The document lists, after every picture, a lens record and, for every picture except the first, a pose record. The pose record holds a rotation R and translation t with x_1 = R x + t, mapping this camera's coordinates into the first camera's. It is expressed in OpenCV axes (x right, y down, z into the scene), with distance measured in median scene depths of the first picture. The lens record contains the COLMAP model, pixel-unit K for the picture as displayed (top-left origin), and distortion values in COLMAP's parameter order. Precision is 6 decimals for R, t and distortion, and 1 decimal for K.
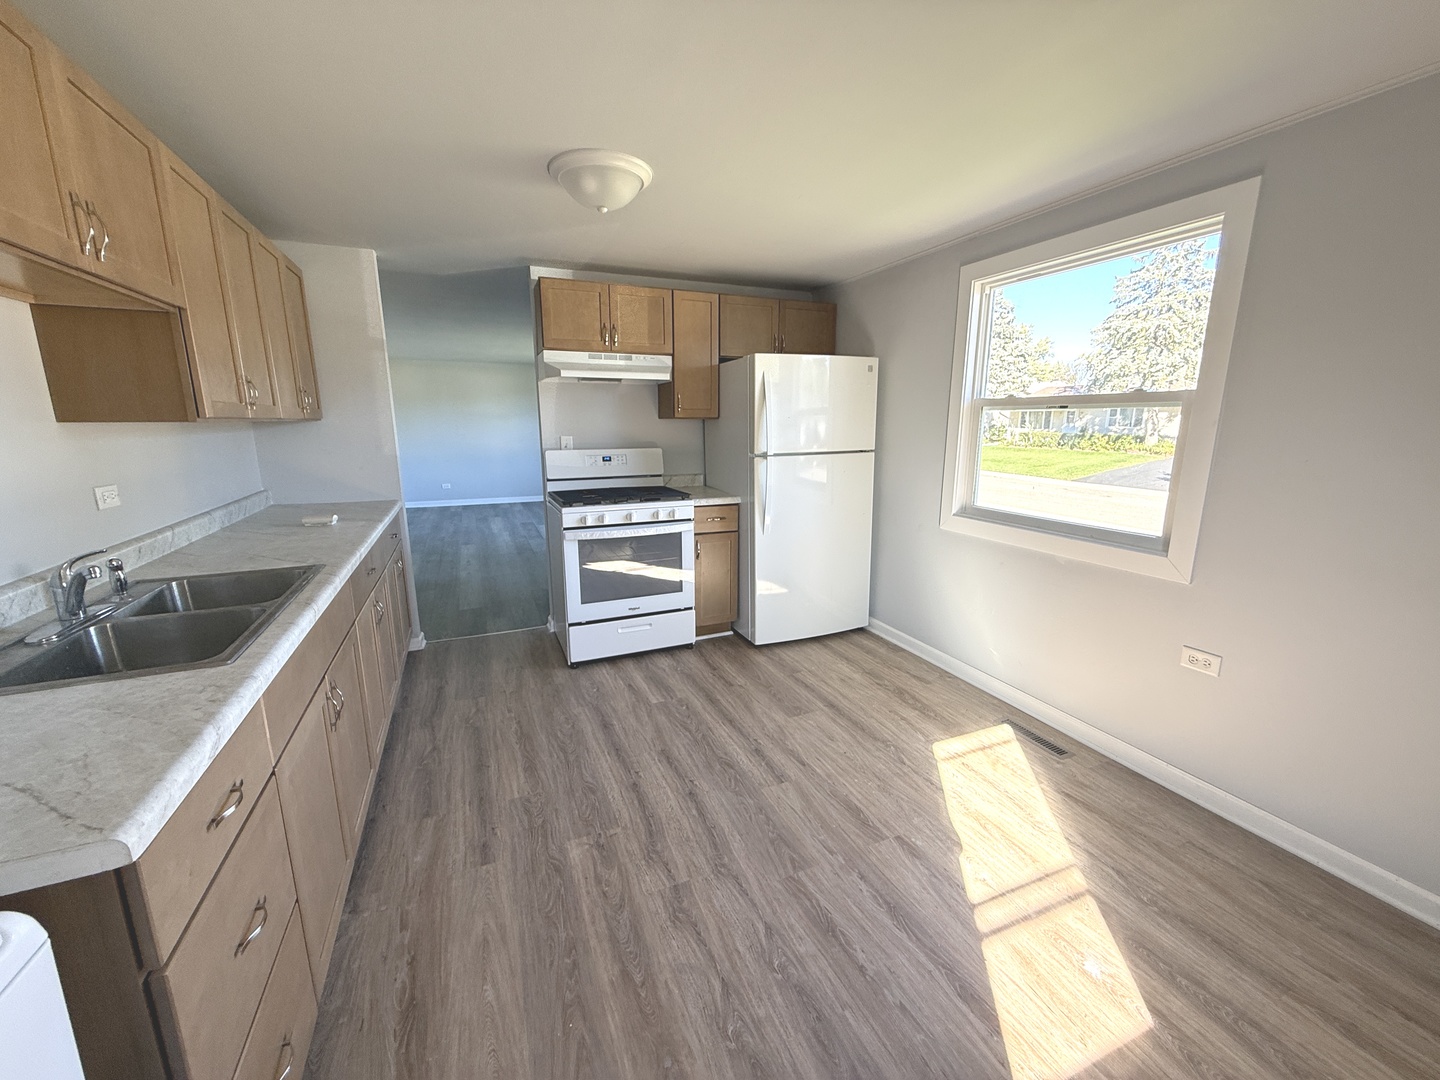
lens RADIAL K [[574.2, 0, 716.5], [0, 574.2, 537.2], [0, 0, 1]] dist [-0.000958, 0.000474]
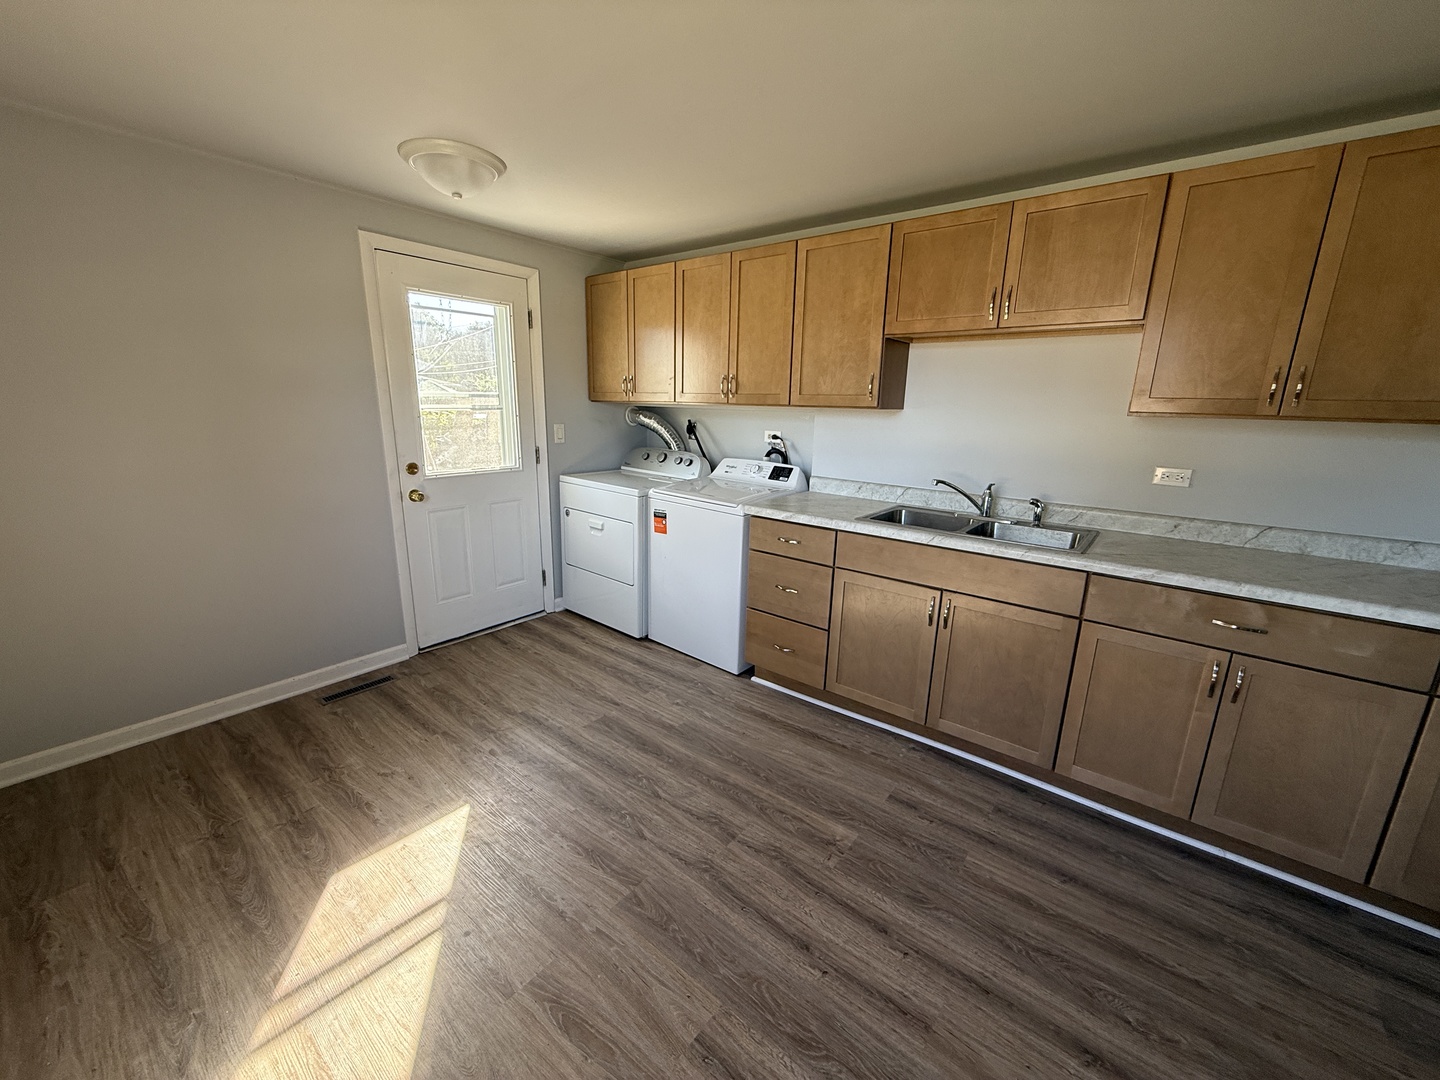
lens RADIAL K [[574.2, 0, 716.7], [0, 574.2, 539.4], [0, 0, 1]] dist [-0.000958, 0.000474]
pose [[-0.882602, 0.092860, -0.460859, 0.366439], [-0.115289, 0.907611, 0.403671, -0.307261], [0.455765, 0.409413, -0.790354, 1.451799]]
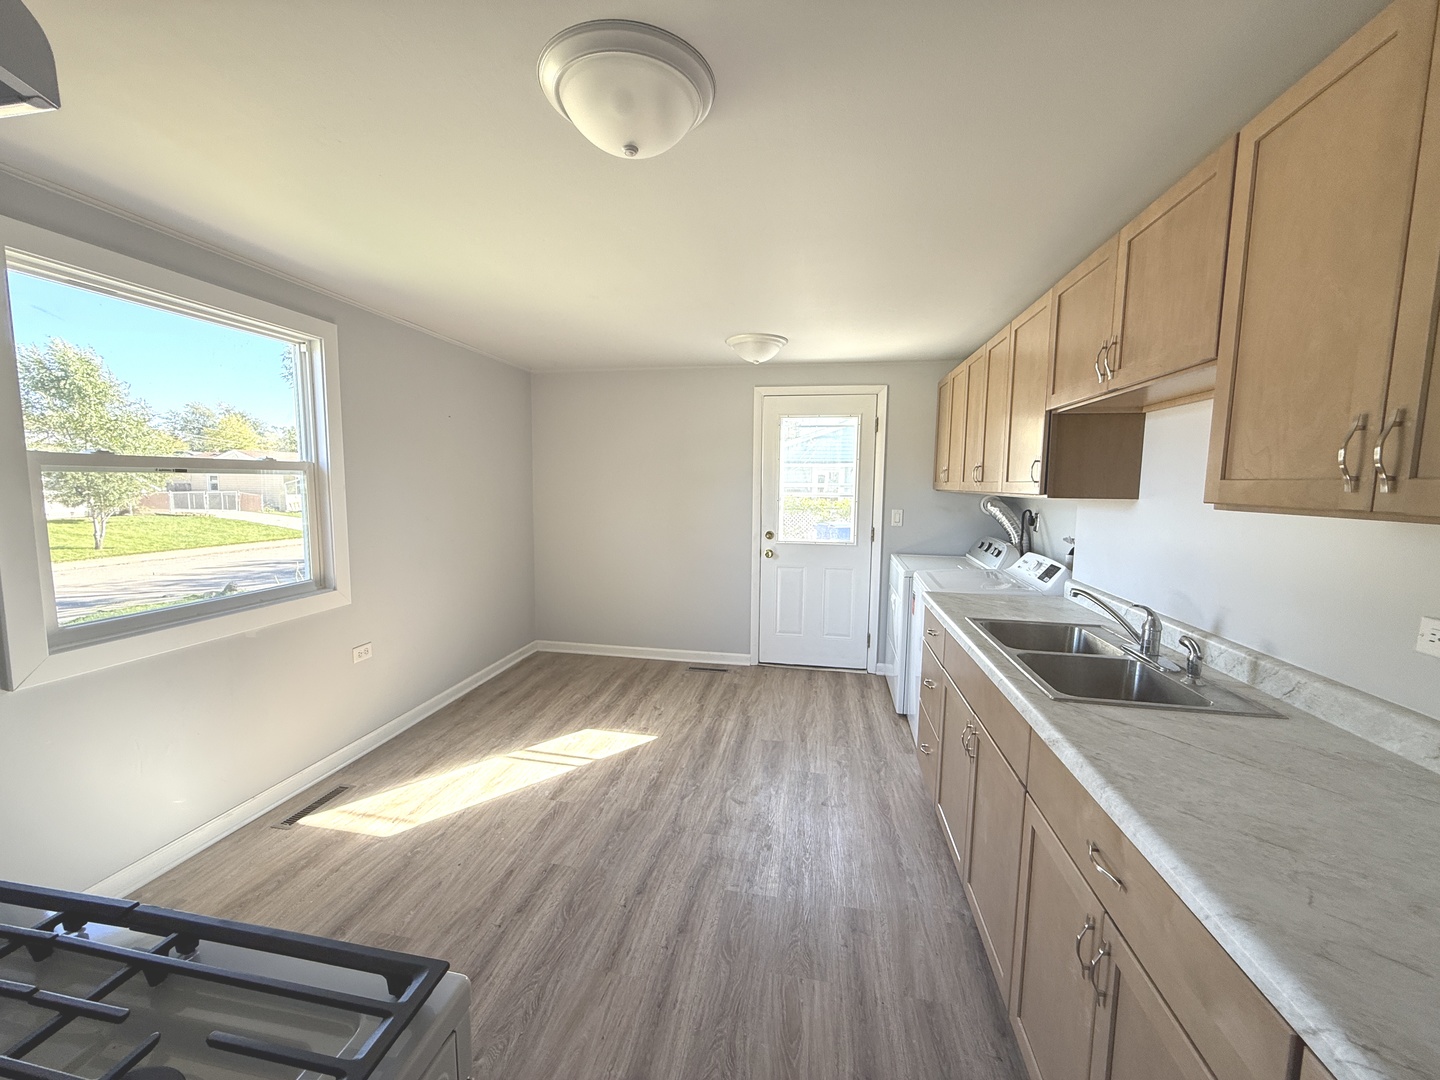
lens RADIAL K [[574.2, 0, 713.3], [0, 574.2, 540.6], [0, 0, 1]] dist [-0.000958, 0.000474]
pose [[-0.832704, -0.066933, 0.549658, -0.681581], [0.100024, 0.958155, 0.268207, -0.366351], [-0.544609, 0.278316, -0.791165, 1.682474]]
